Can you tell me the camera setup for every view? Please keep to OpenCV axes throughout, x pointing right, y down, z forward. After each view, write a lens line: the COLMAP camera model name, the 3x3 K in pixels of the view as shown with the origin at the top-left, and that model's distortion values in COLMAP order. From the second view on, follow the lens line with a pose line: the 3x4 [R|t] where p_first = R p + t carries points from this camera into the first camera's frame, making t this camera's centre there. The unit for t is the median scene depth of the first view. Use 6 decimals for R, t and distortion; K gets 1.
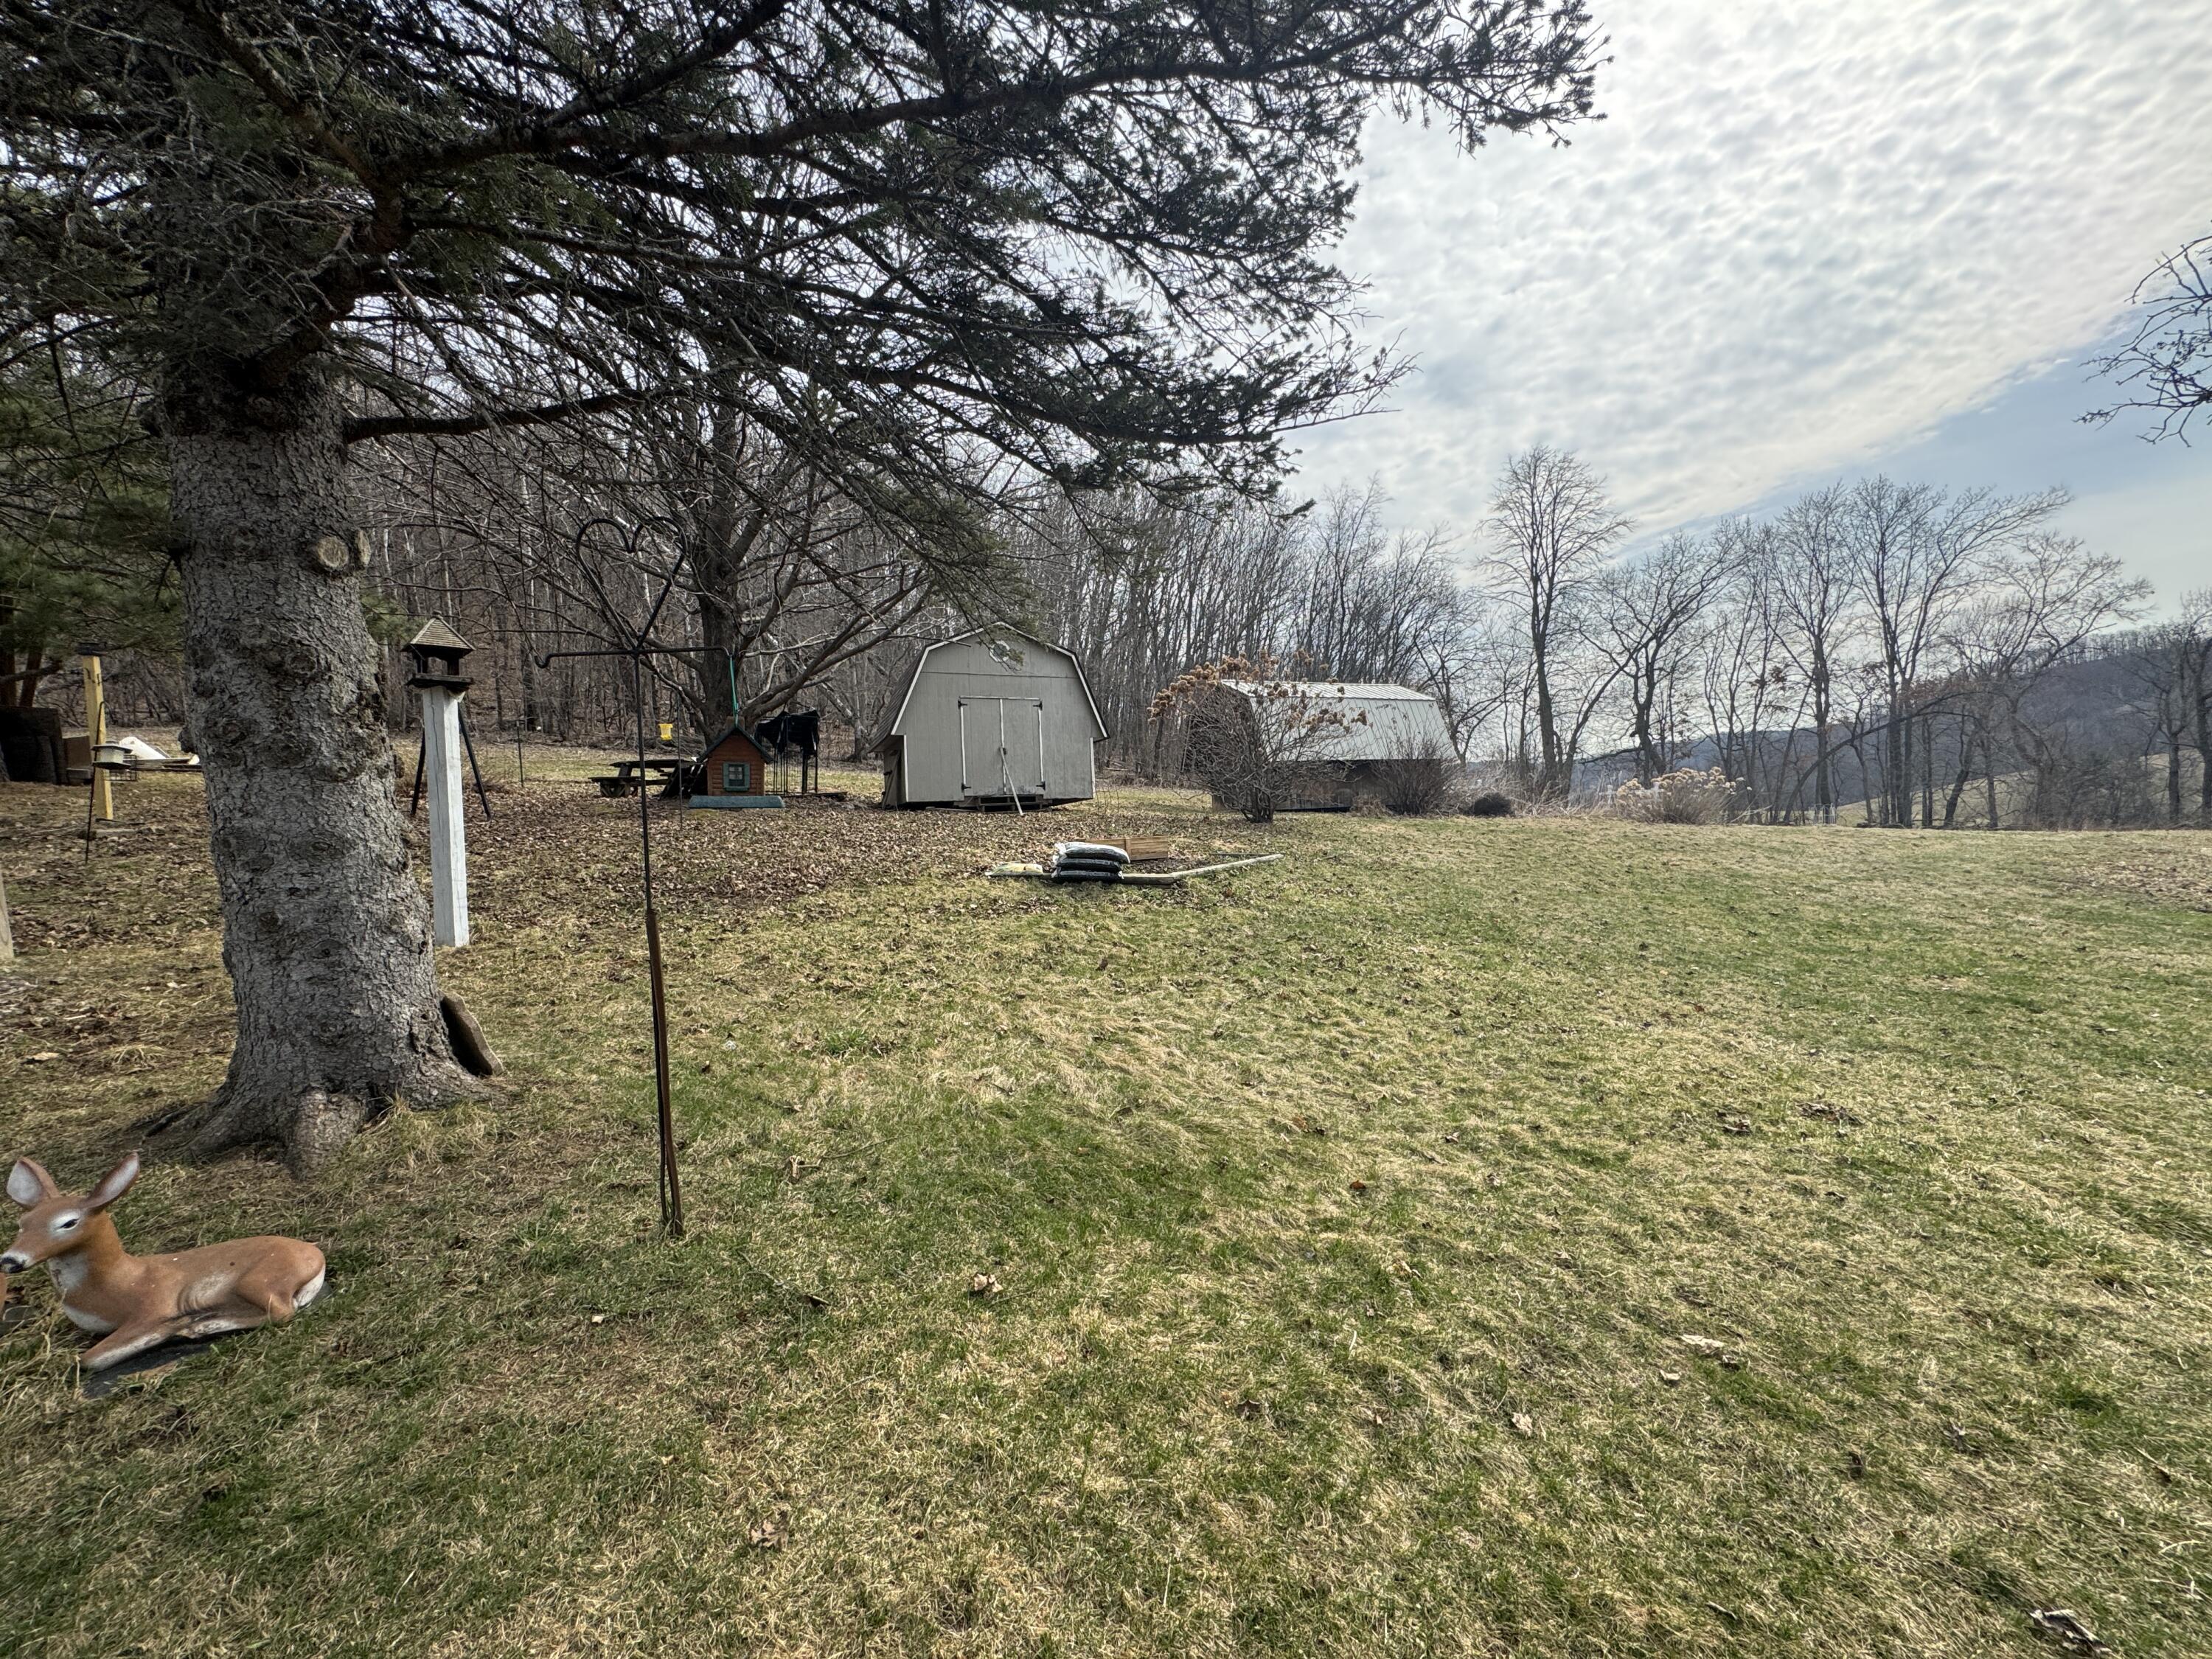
lens RADIAL K [[882.6, 0, 1104.2], [0, 882.6, 829.5], [0, 0, 1]] dist [0.001236, 0.000300]
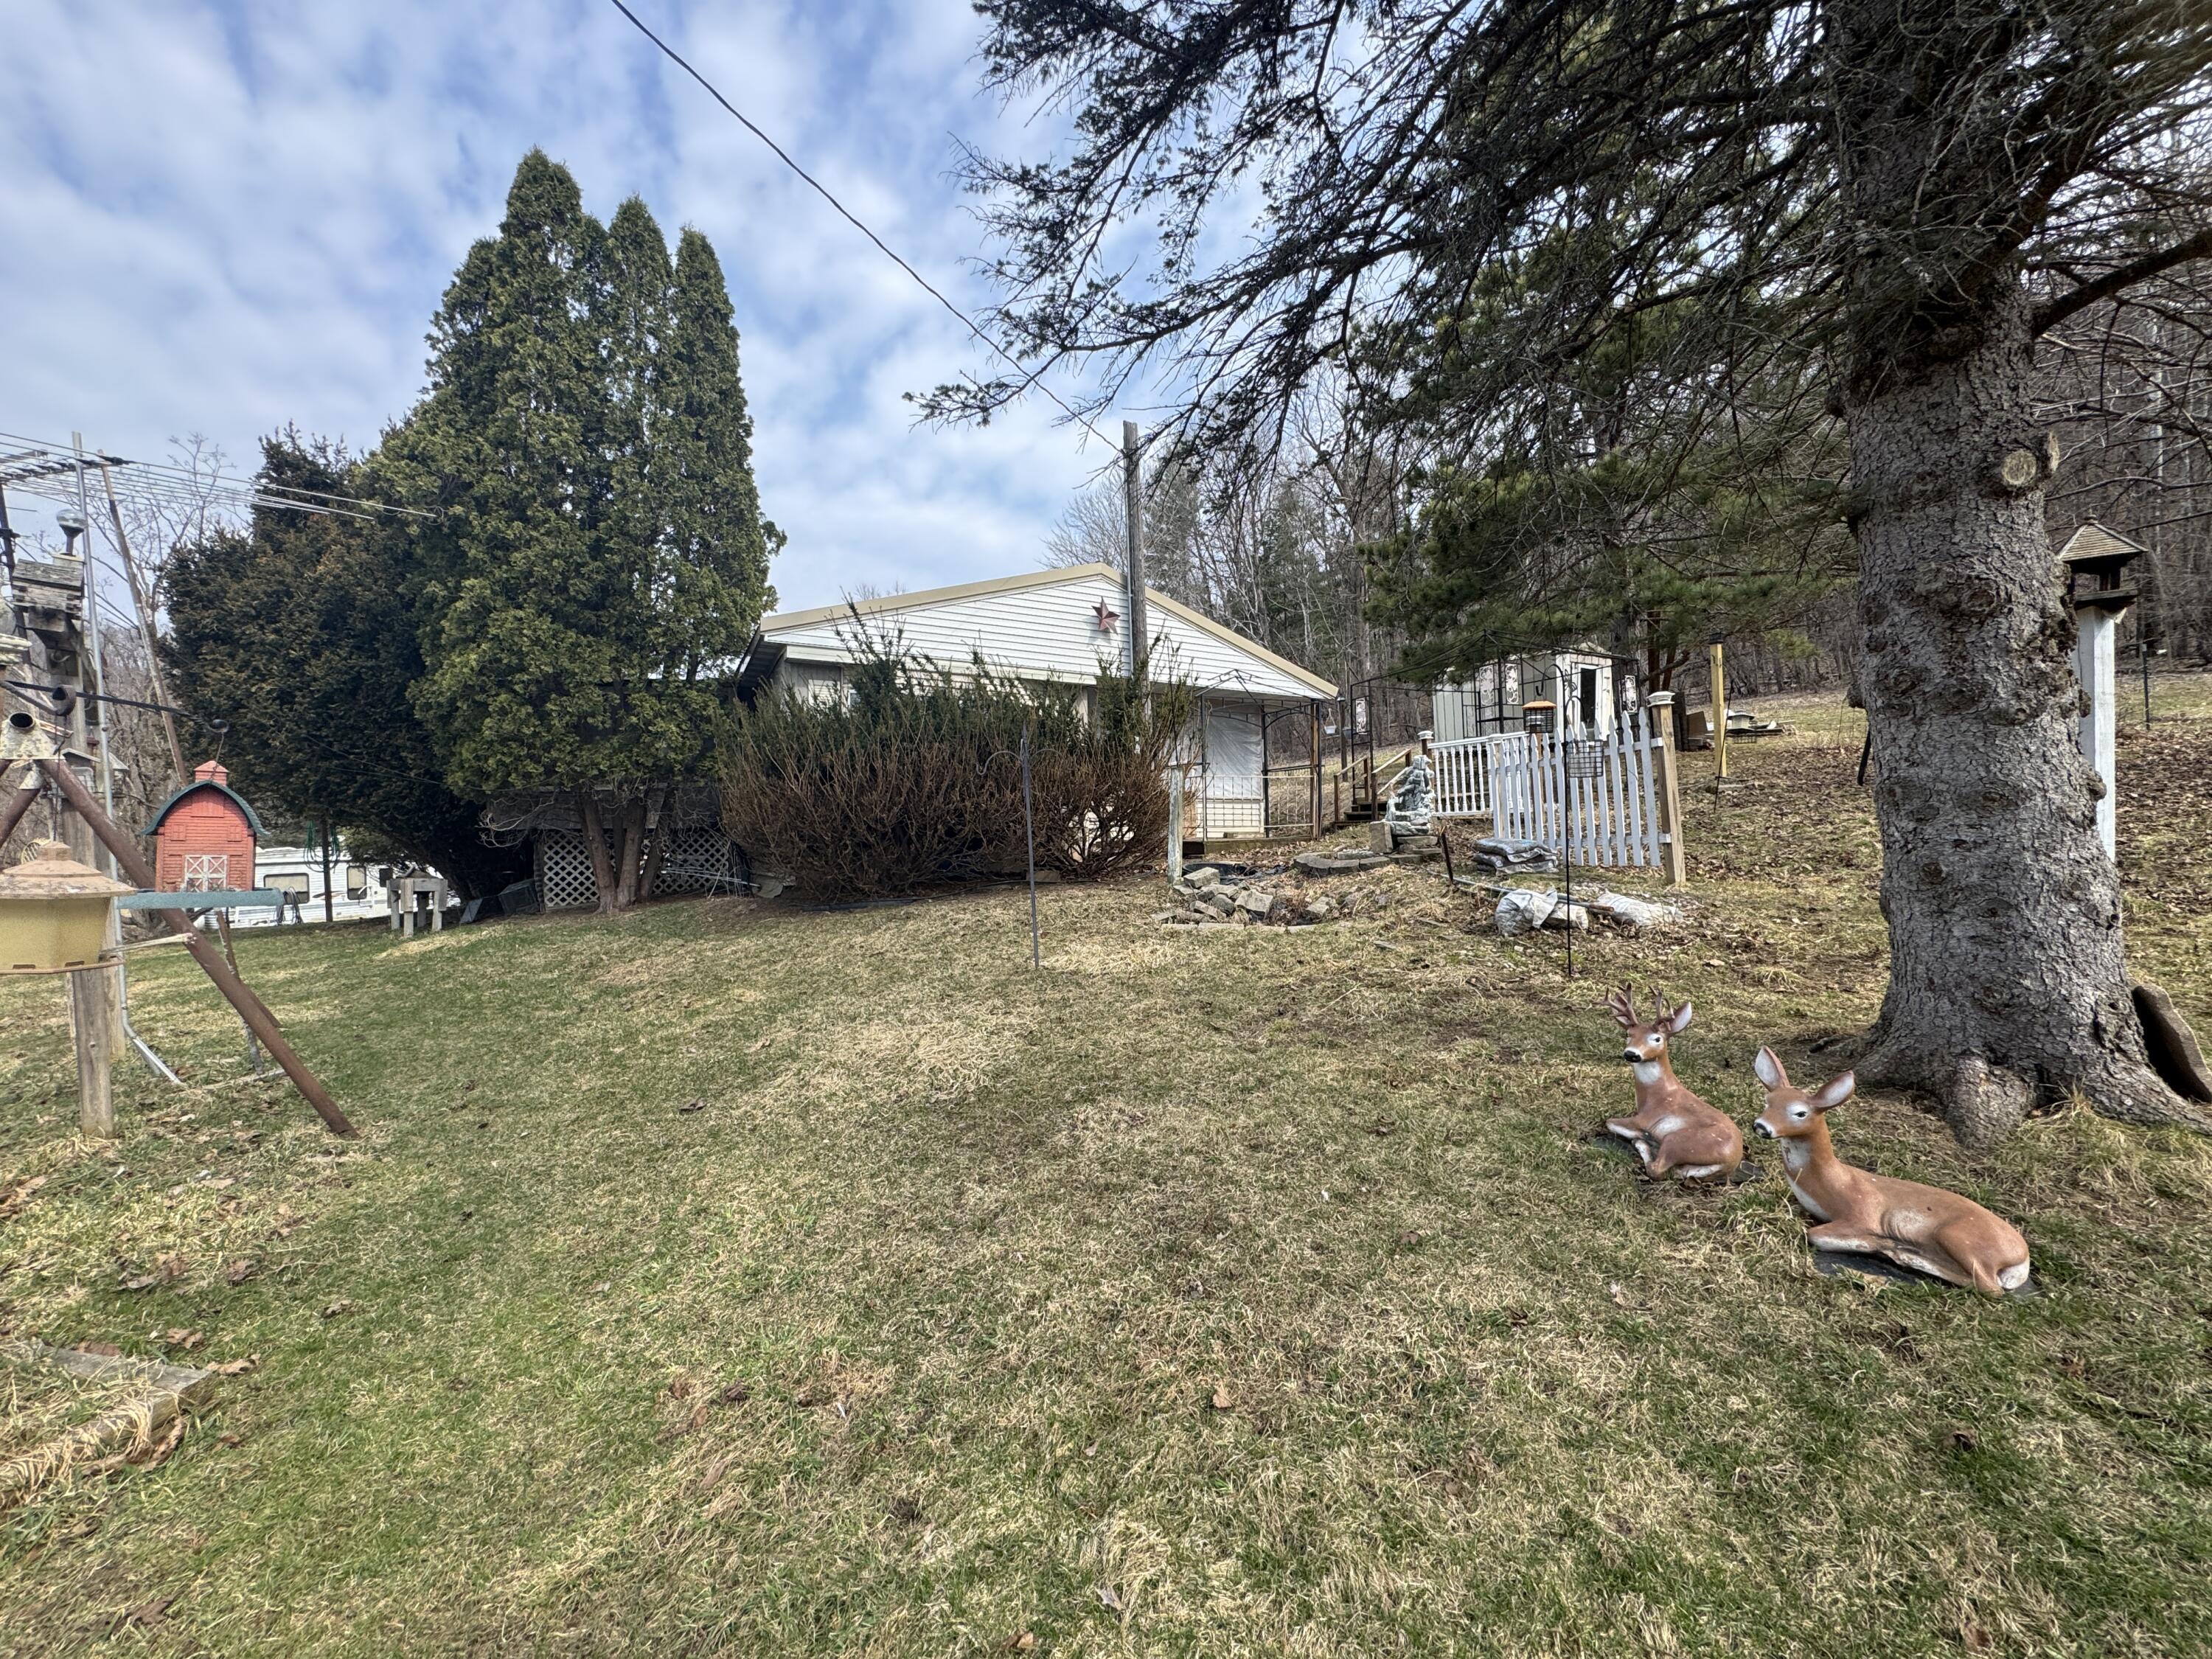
lens RADIAL K [[882.6, 0, 1105.0], [0, 882.6, 830.4], [0, 0, 1]] dist [0.001236, 0.000300]
pose [[0.145108, 0.046418, -0.988326, -0.106092], [0.000819, 0.998893, 0.047034, 0.010089], [0.989415, -0.007635, 0.144910, -0.047948]]
